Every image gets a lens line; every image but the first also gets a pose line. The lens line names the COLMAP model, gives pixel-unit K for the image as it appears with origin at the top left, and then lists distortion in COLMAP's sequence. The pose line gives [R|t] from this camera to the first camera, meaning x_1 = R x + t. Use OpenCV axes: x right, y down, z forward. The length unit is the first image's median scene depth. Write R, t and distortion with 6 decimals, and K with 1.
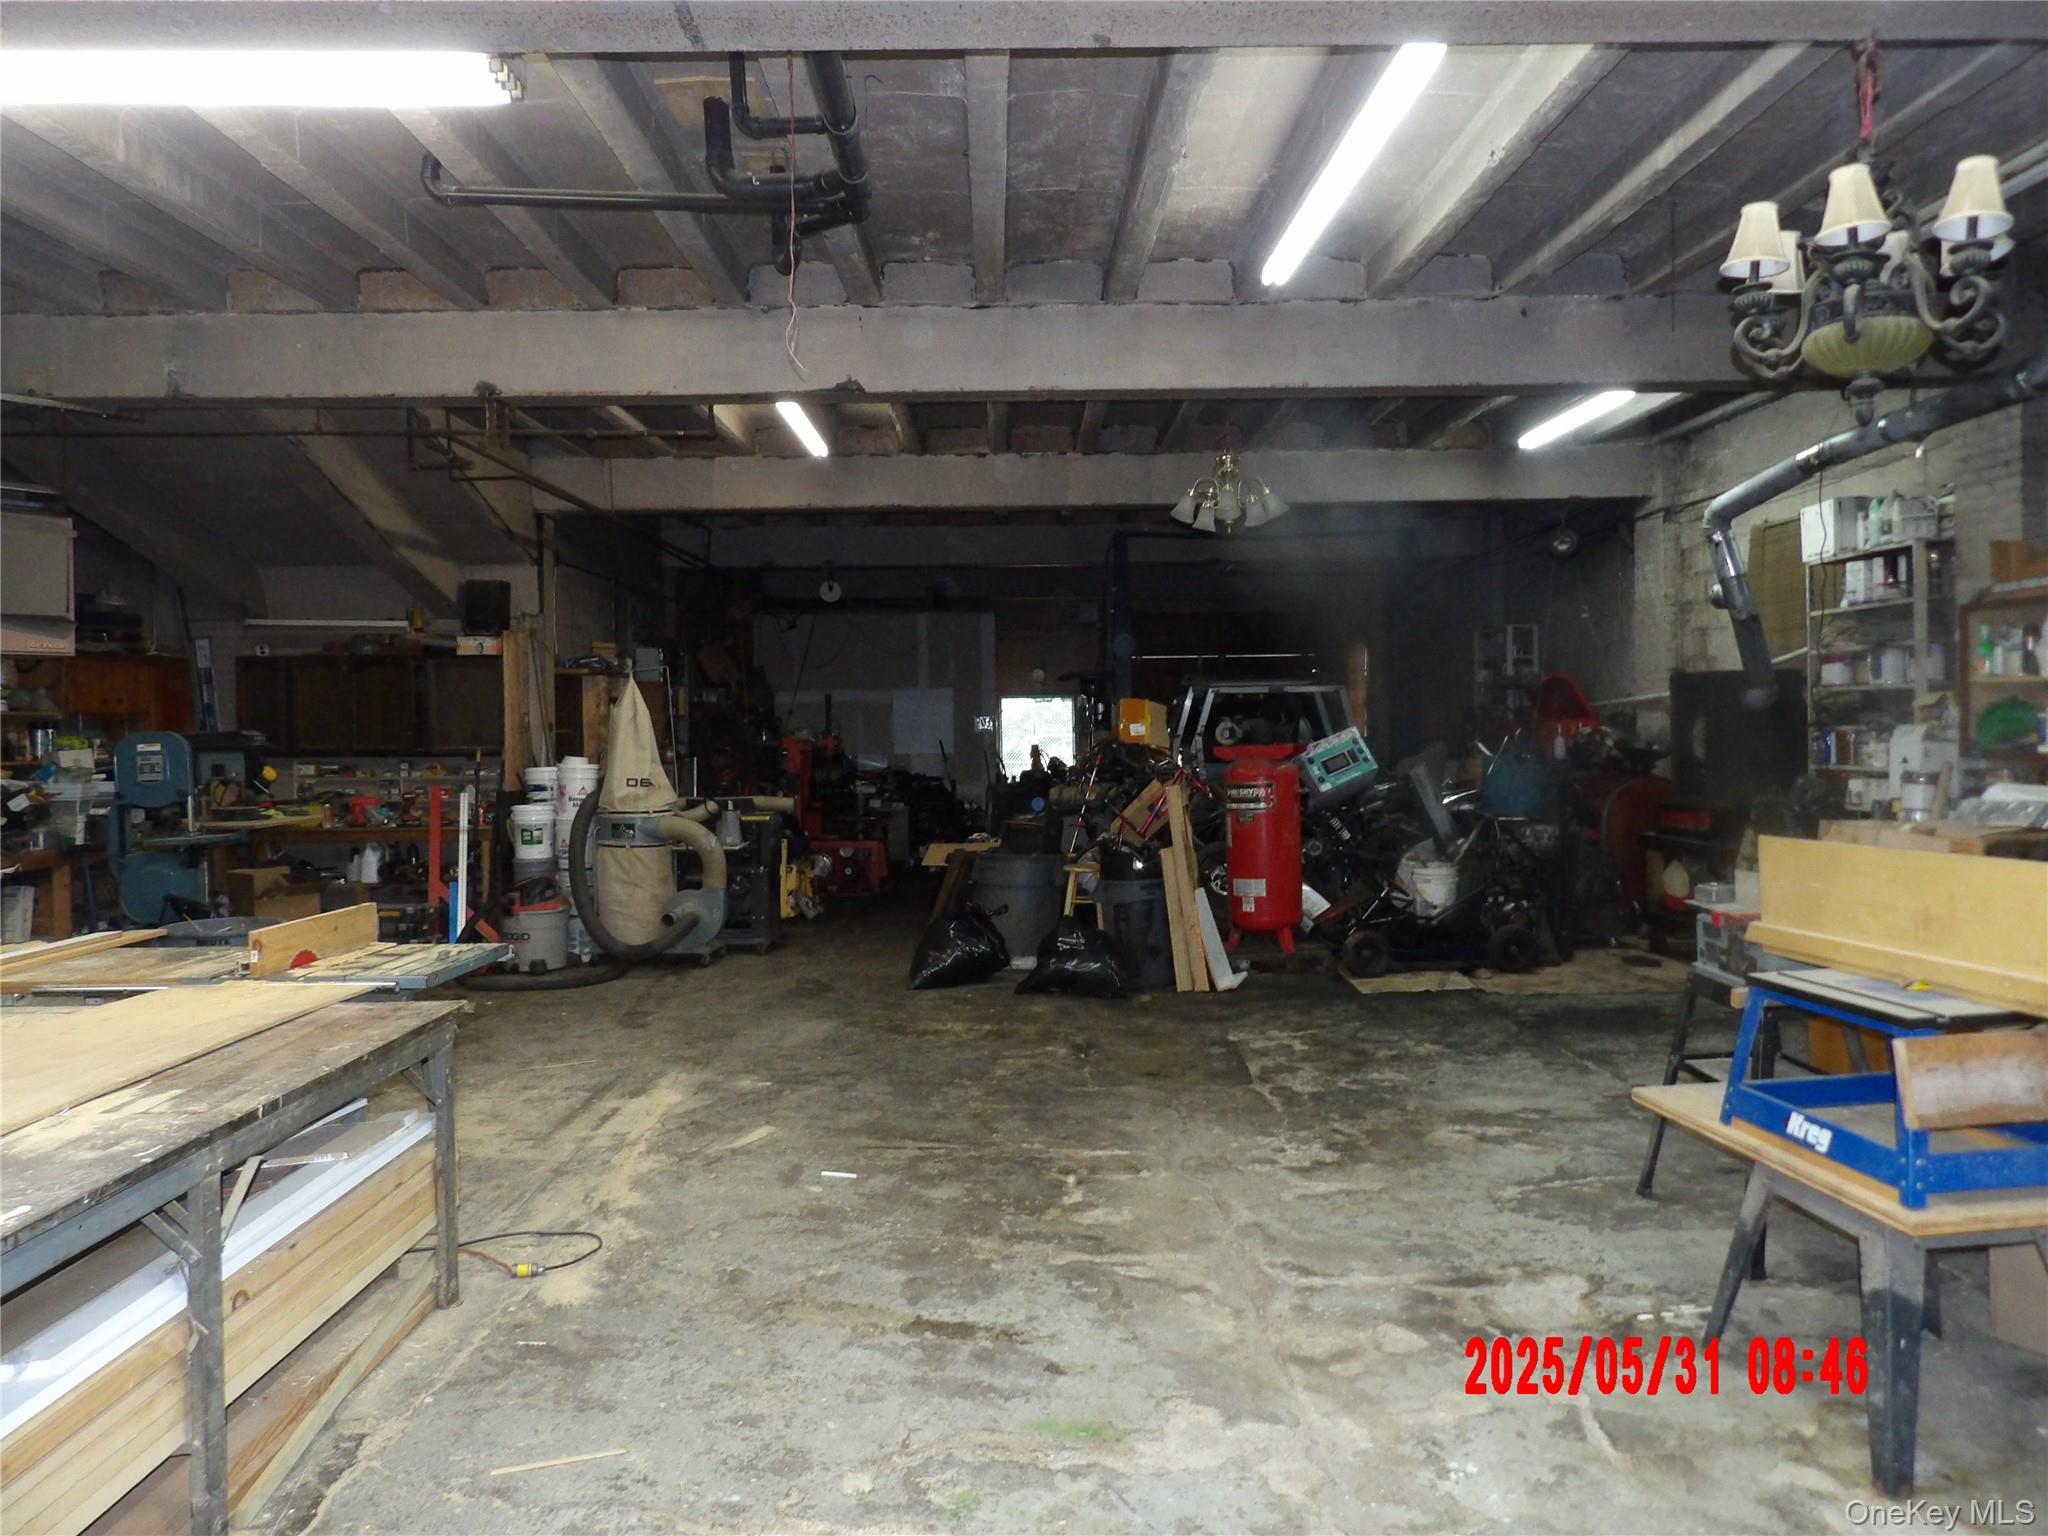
lens RADIAL K [[1464.1, 0, 1034.1], [0, 1464.1, 758.7], [0, 0, 1]] dist [-0.034571, 0.055078]
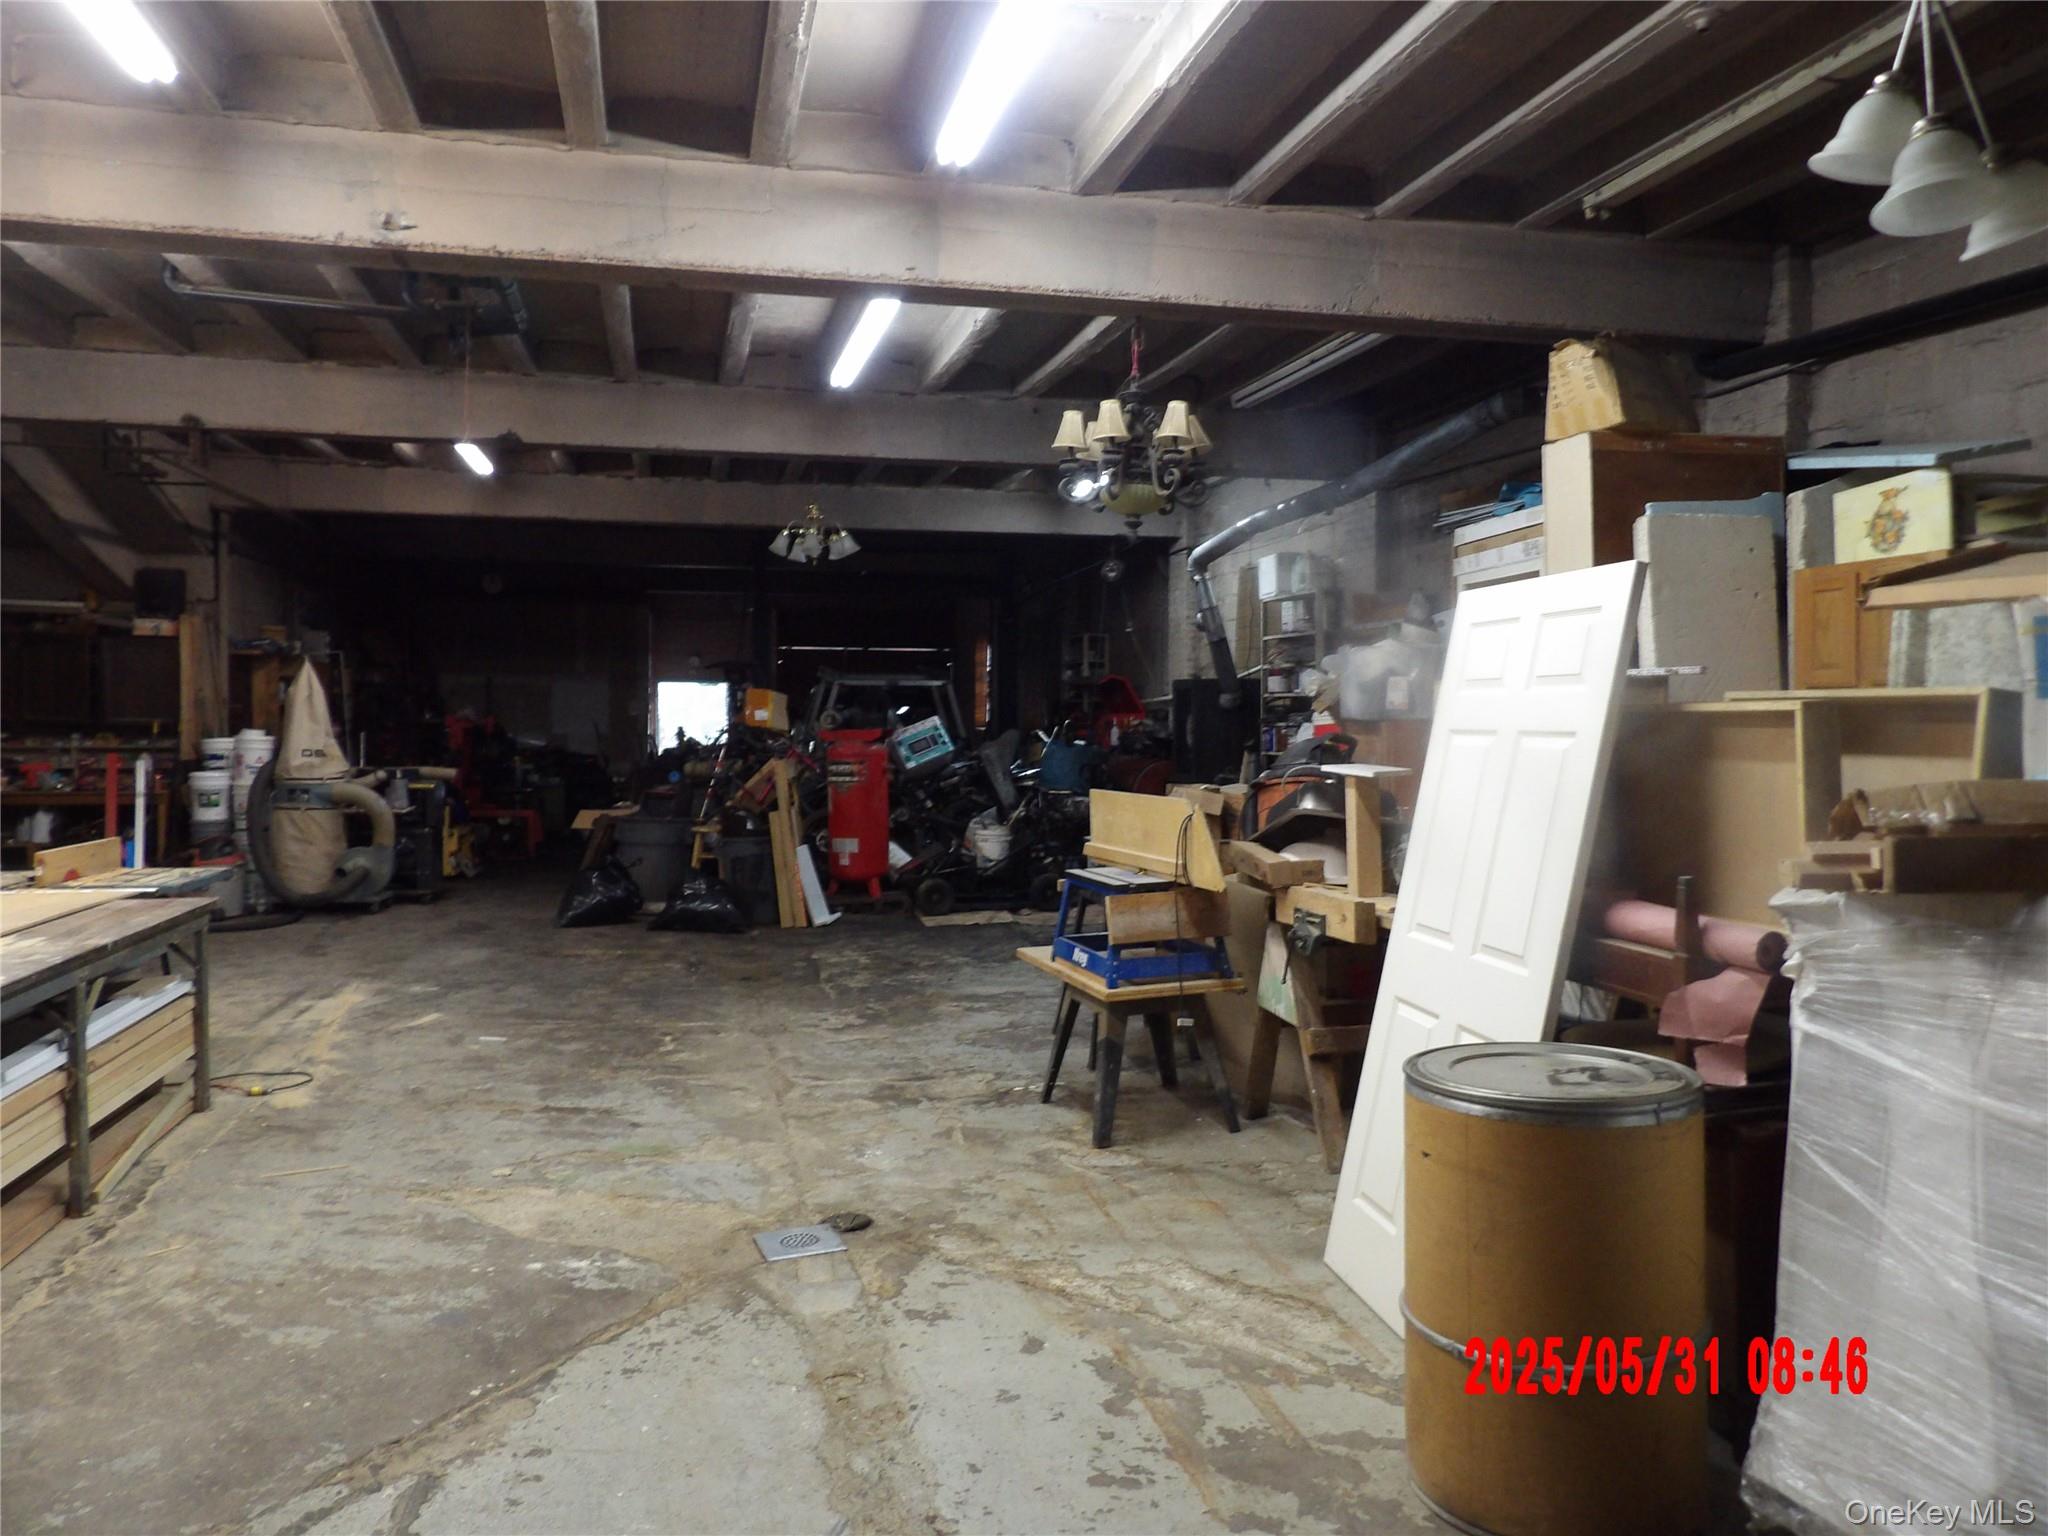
lens RADIAL K [[1464.1, 0, 1014.2], [0, 1464.1, 763.8], [0, 0, 1]] dist [-0.034571, 0.055078]
pose [[0.978744, 0.013057, 0.204670, 0.041424], [-0.015817, 0.999805, 0.011855, 0.003453], [-0.204475, -0.014840, 0.978759, -0.292512]]
